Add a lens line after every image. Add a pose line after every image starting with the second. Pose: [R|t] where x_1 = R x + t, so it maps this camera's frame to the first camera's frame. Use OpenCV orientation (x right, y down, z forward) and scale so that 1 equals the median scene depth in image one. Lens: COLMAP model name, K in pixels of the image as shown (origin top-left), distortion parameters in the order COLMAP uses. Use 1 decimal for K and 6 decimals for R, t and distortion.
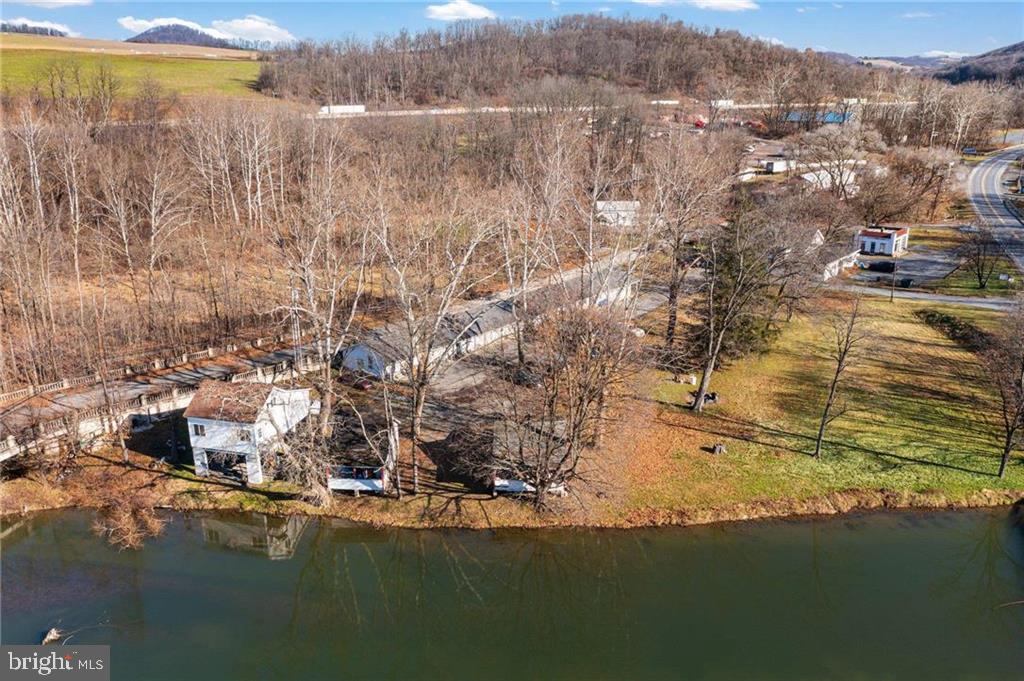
lens RADIAL K [[811.6, 0, 512.0], [0, 811.6, 344.7], [0, 0, 1]] dist [-0.002648, -0.001607]
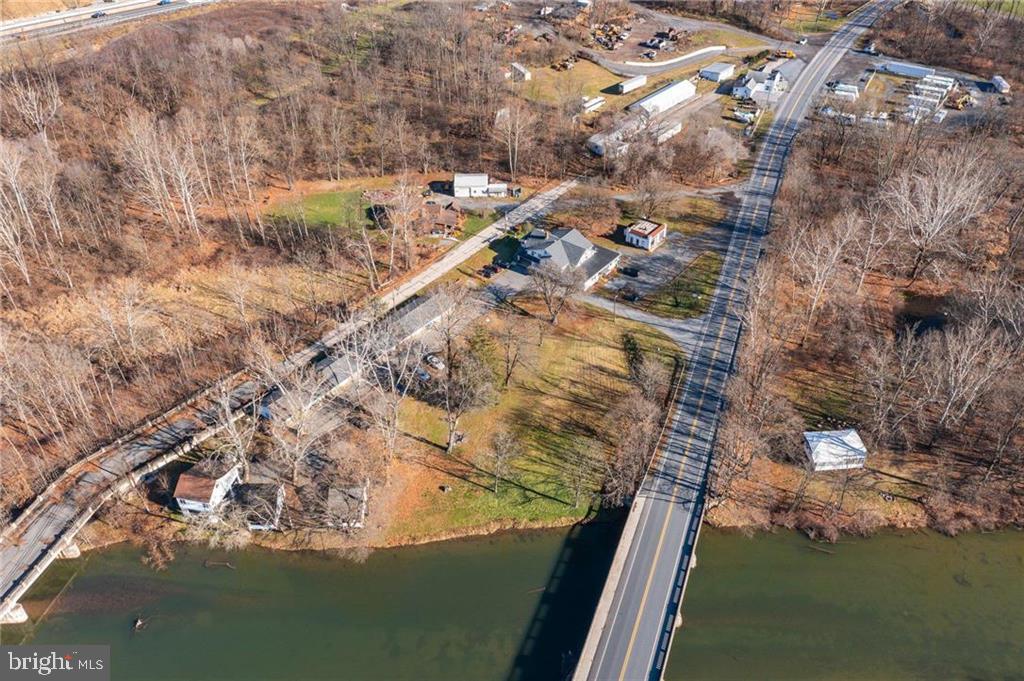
lens RADIAL K [[811.6, 0, 507.9], [0, 811.6, 347.8], [0, 0, 1]] dist [-0.002648, -0.001607]
pose [[0.999325, -0.031540, 0.018842, 0.412307], [0.023087, 0.938042, 0.345753, -0.955253], [-0.028580, -0.345084, 0.938136, -0.808685]]
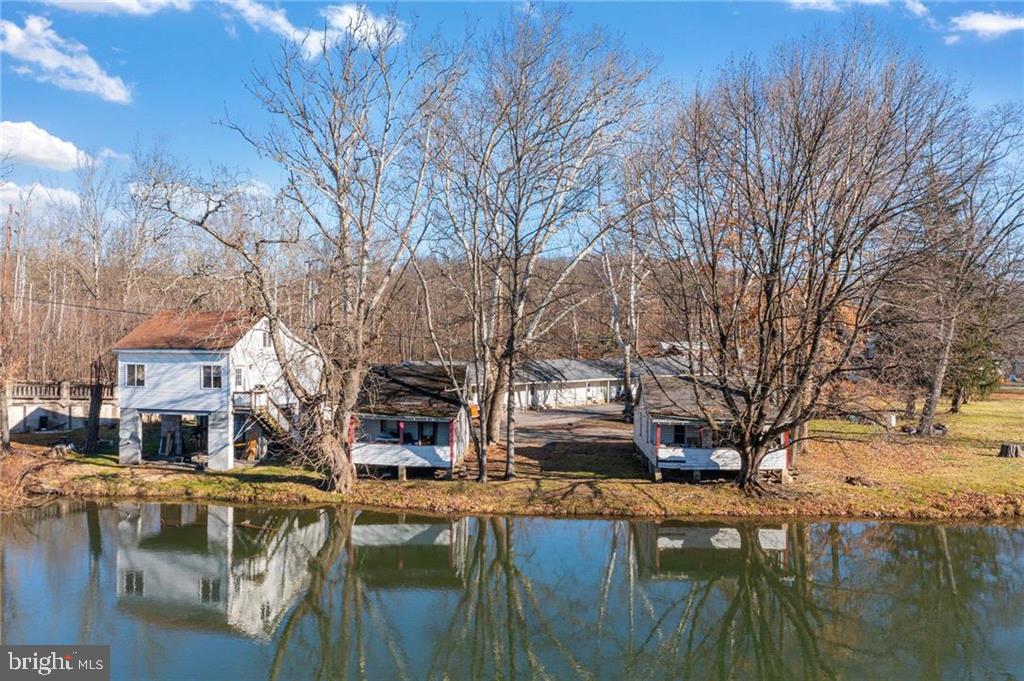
lens RADIAL K [[811.6, 0, 512.9], [0, 811.6, 343.2], [0, 0, 1]] dist [-0.002648, -0.001607]
pose [[0.999848, 0.010929, -0.013564, -0.109447], [-0.014686, 0.947635, -0.319018, 0.269088], [0.009367, 0.319169, 0.947652, 0.451035]]
